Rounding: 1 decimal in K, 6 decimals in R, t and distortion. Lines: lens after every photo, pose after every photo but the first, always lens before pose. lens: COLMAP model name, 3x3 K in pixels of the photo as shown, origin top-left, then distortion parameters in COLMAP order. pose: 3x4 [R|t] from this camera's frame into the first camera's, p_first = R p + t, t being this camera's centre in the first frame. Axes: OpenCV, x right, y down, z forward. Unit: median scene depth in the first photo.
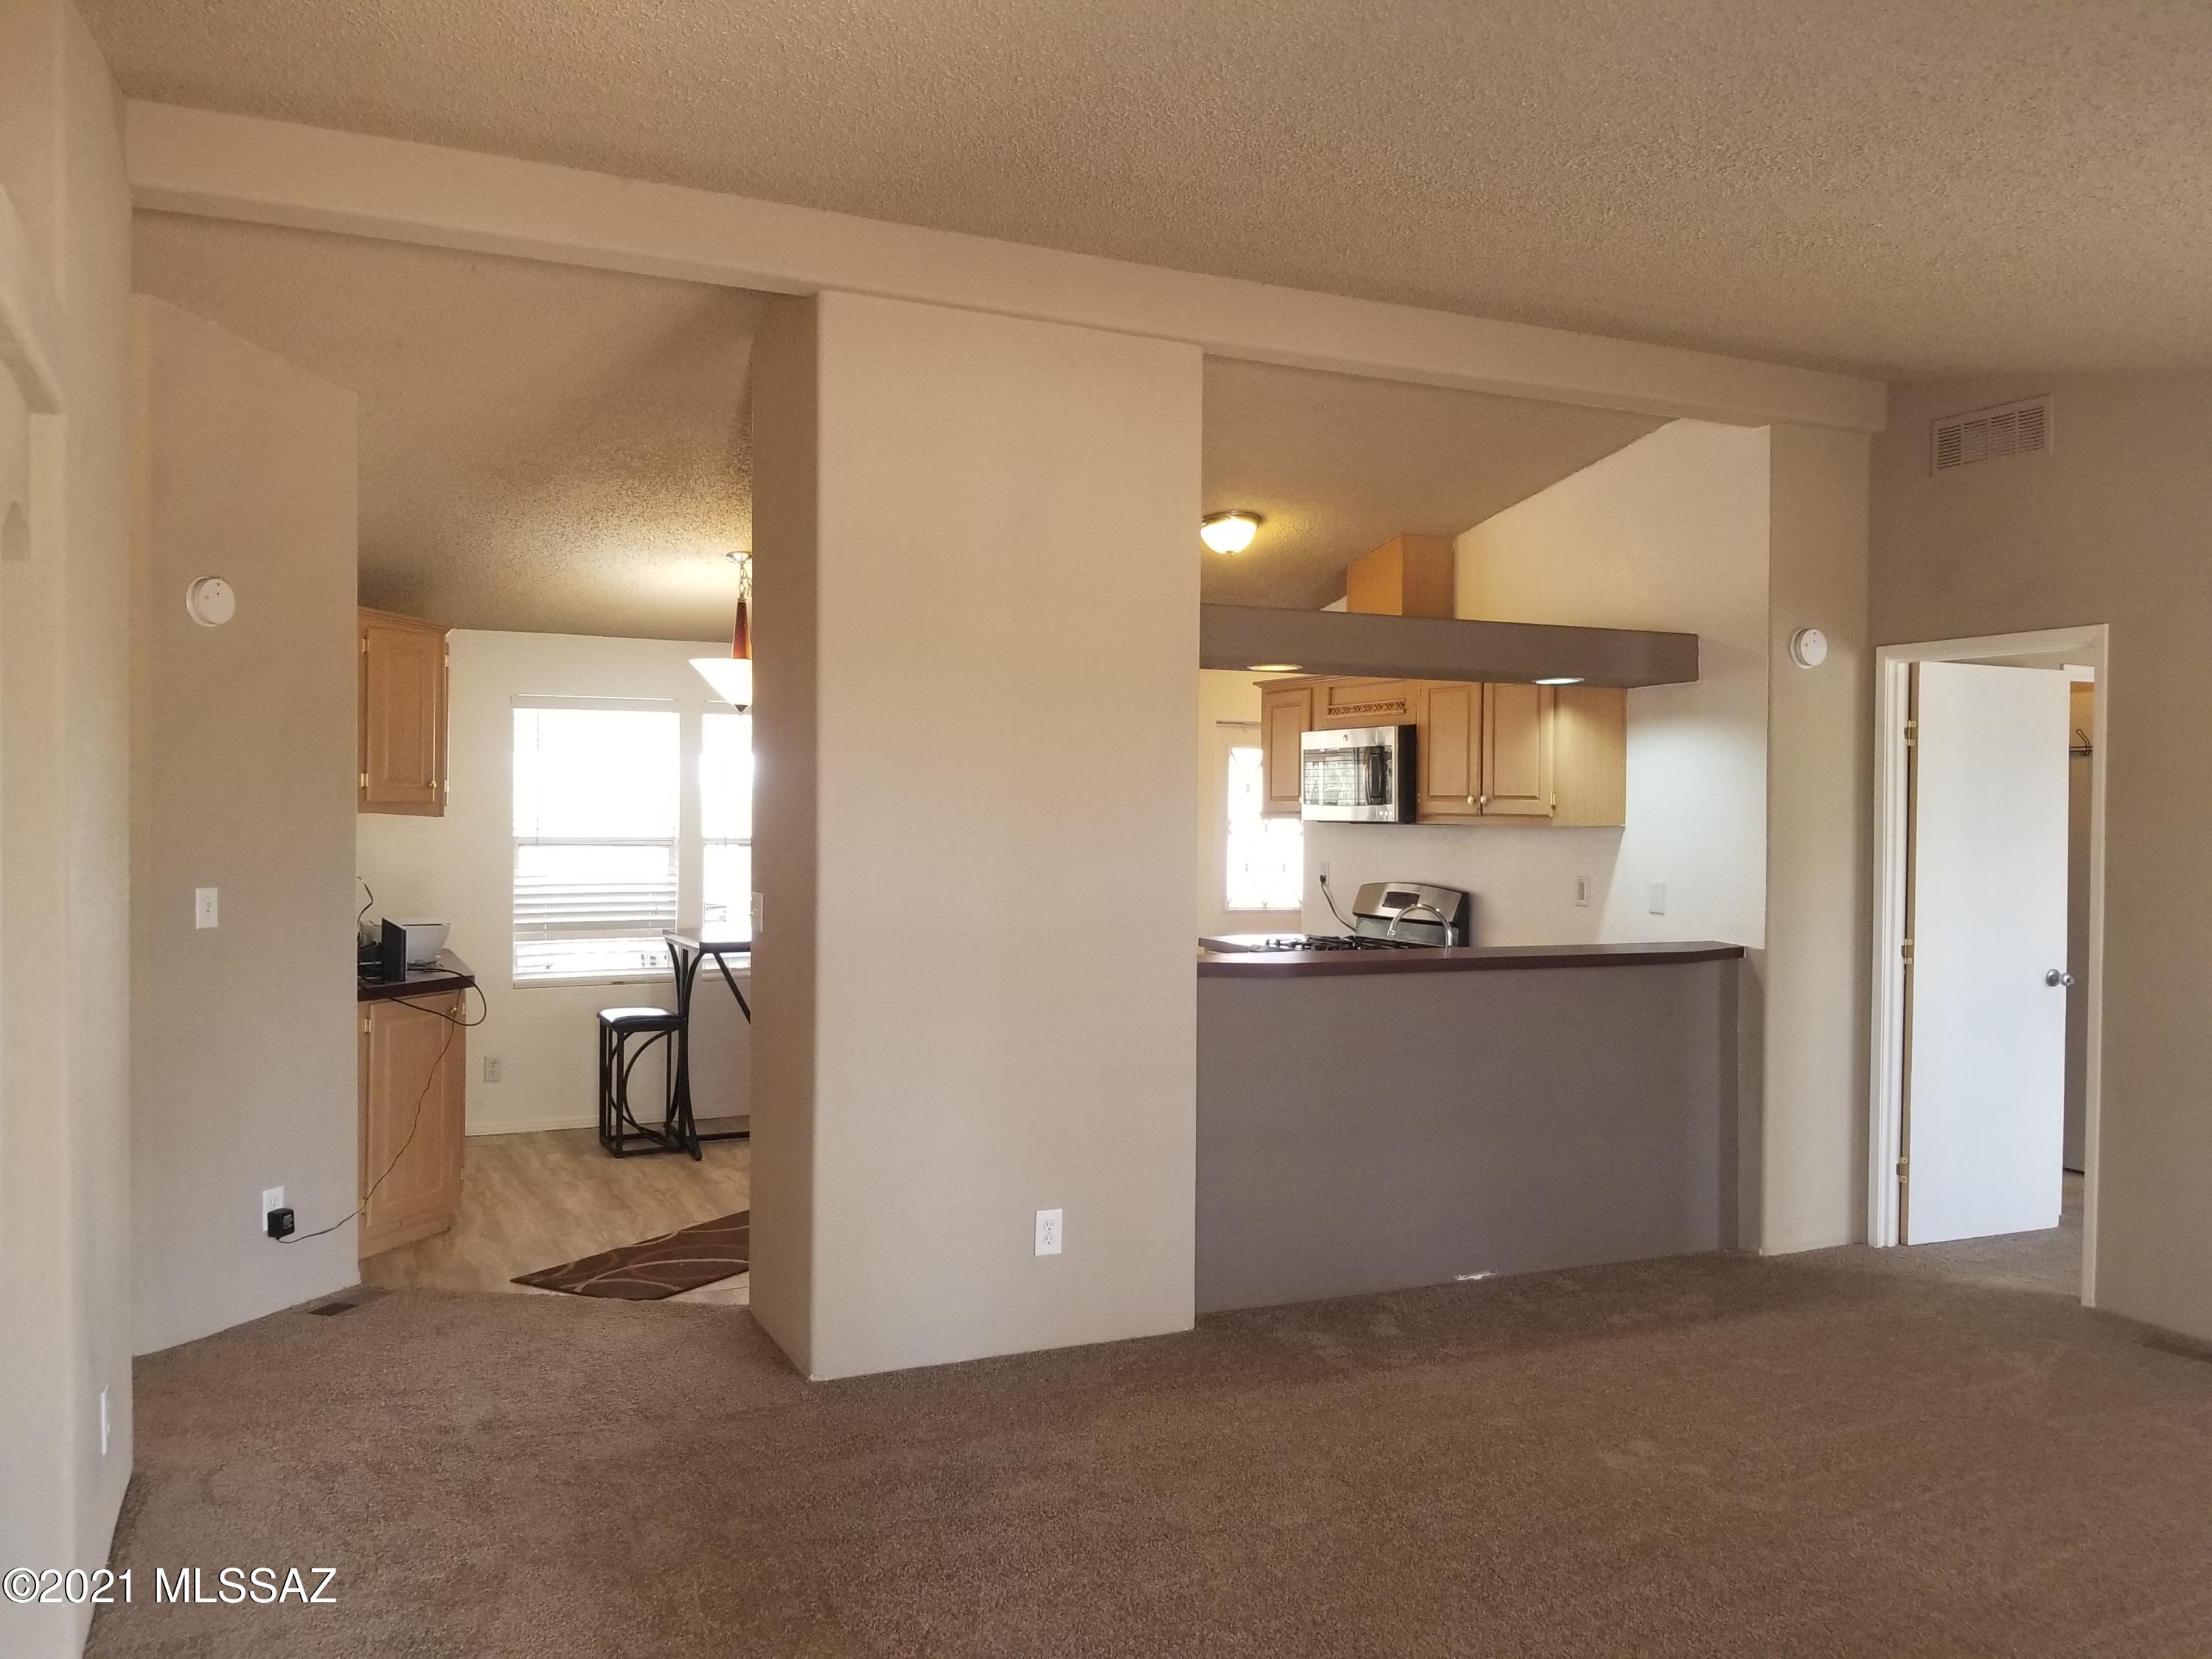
lens RADIAL K [[1716.0, 0, 1106.0], [0, 1716.0, 829.5], [0, 0, 1]] dist [0.072497, 0.000009]
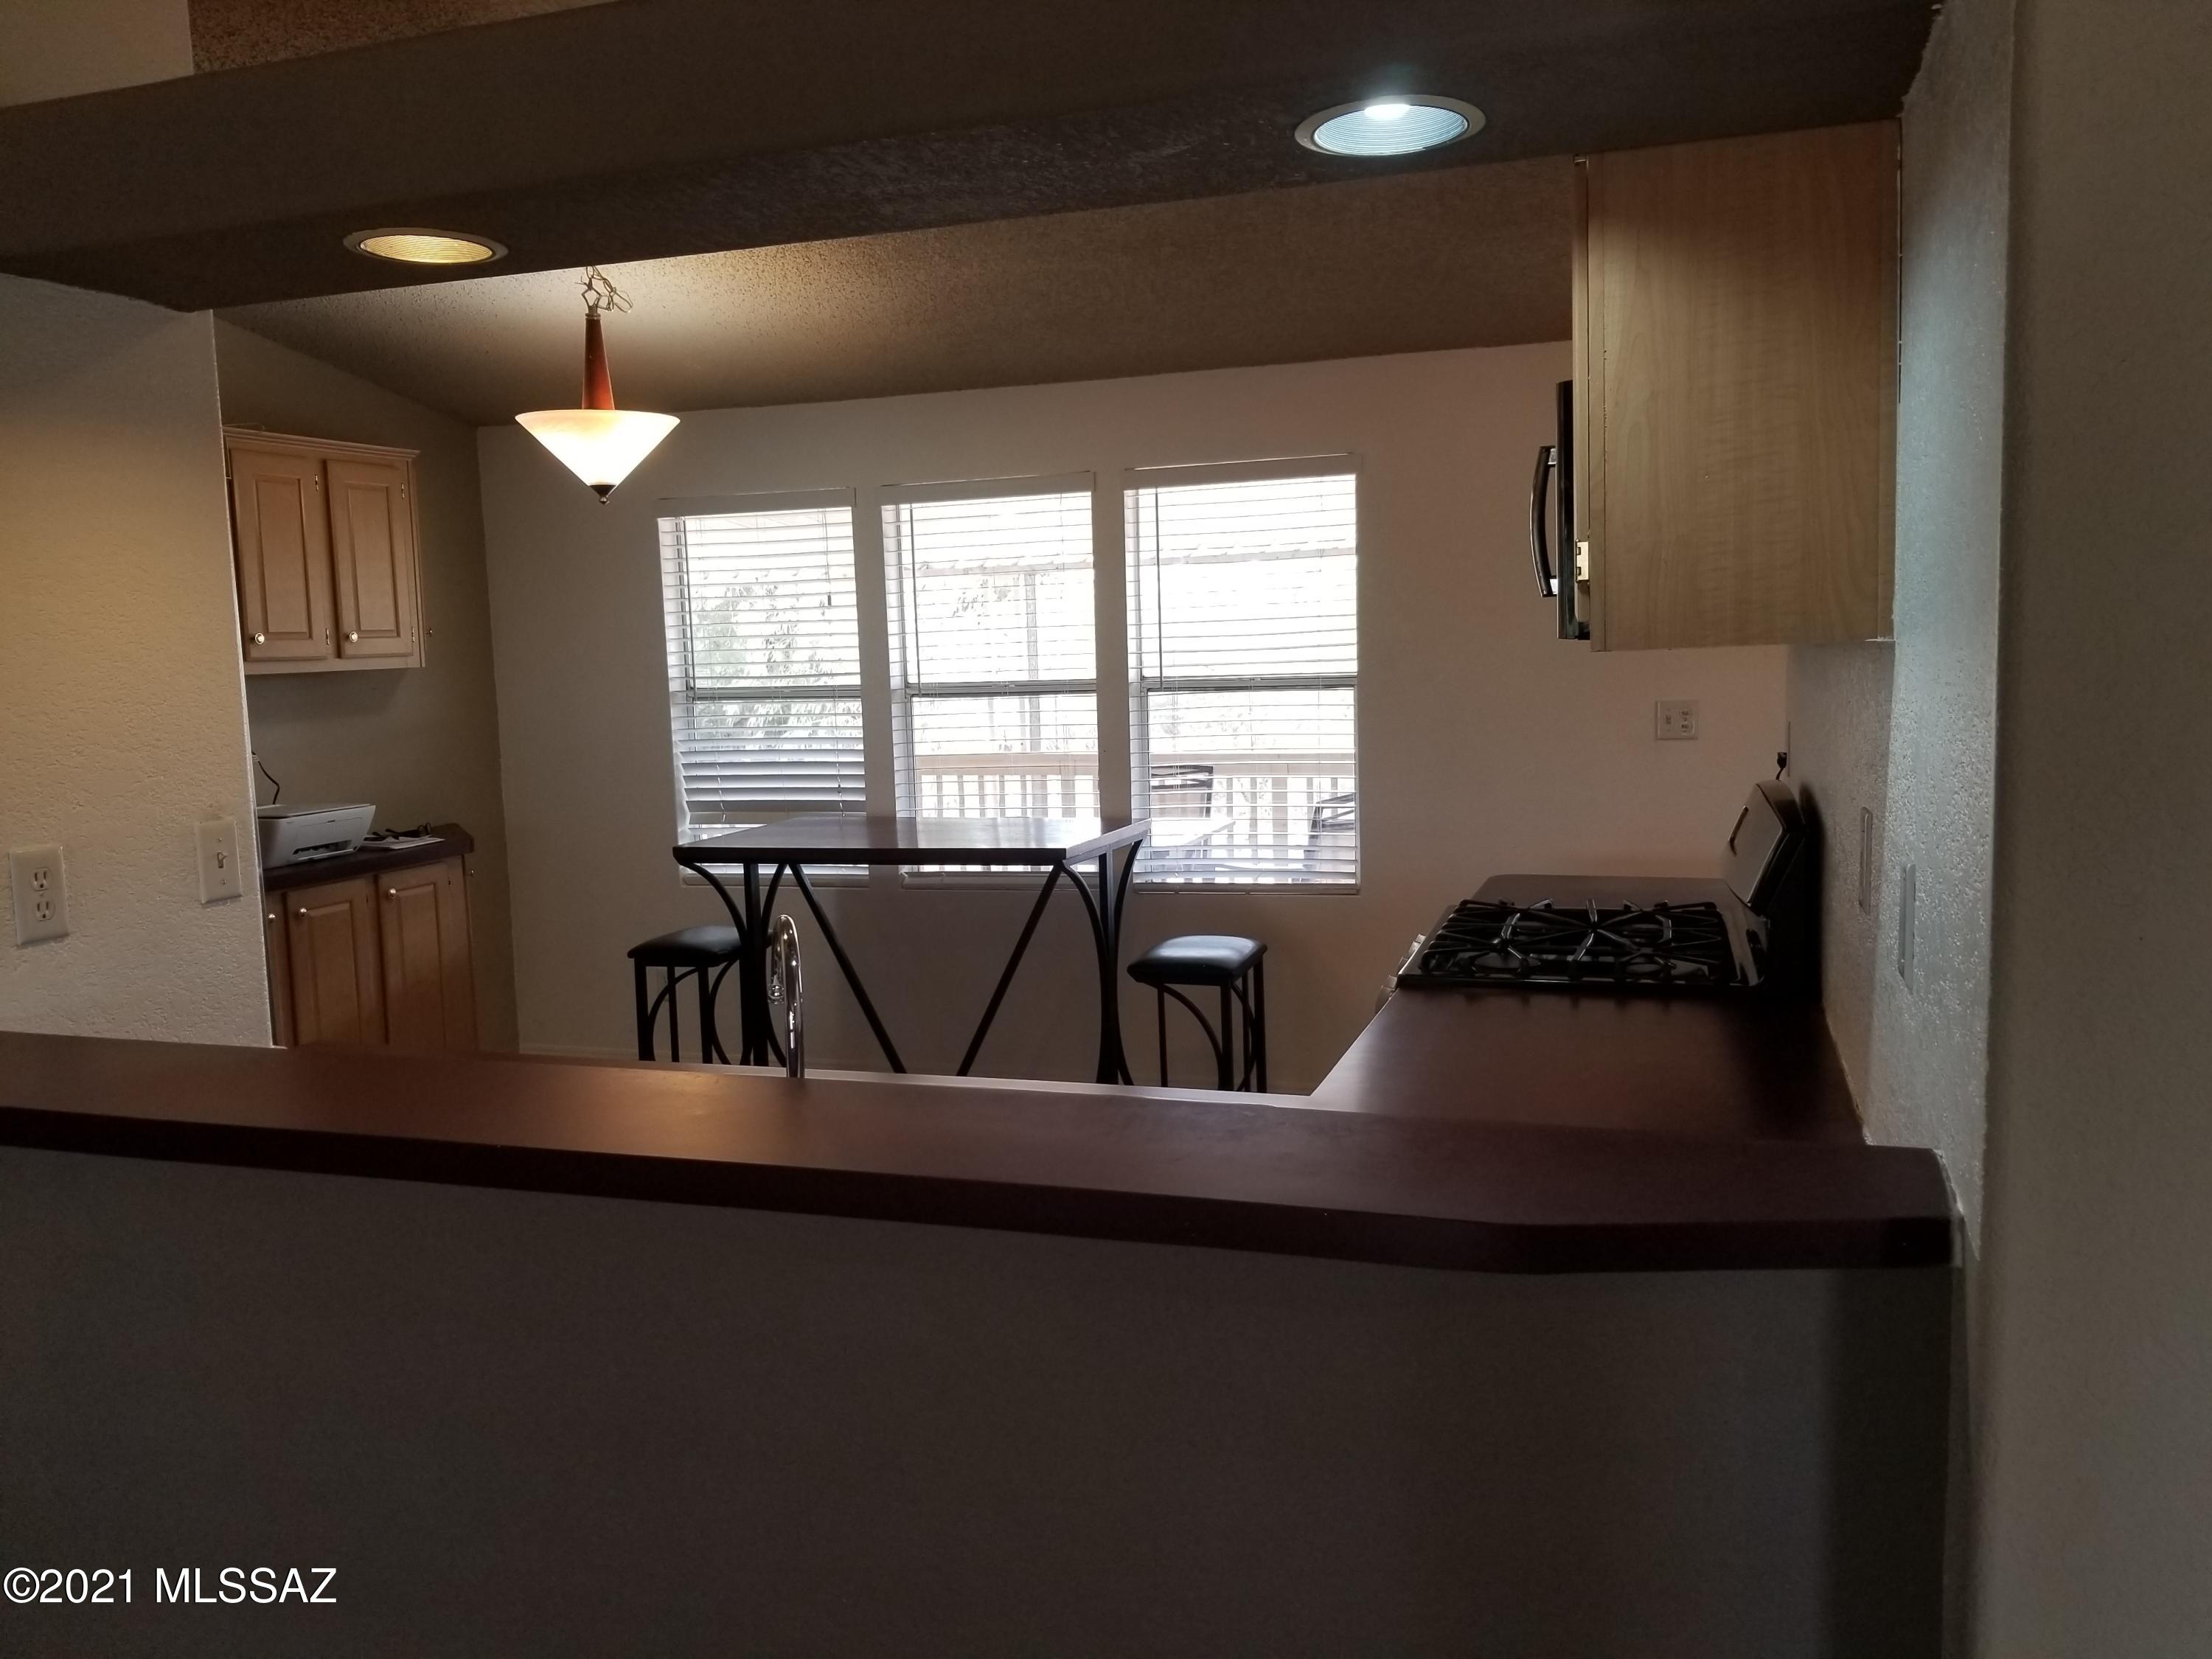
lens RADIAL K [[1716.0, 0, 1106.0], [0, 1716.0, 829.5], [0, 0, 1]] dist [0.072497, 0.000009]
pose [[0.726984, 0.043677, -0.685264, 0.324560], [0.023453, 0.995813, 0.088352, 0.003326], [0.686254, -0.080302, 0.722916, 0.577492]]
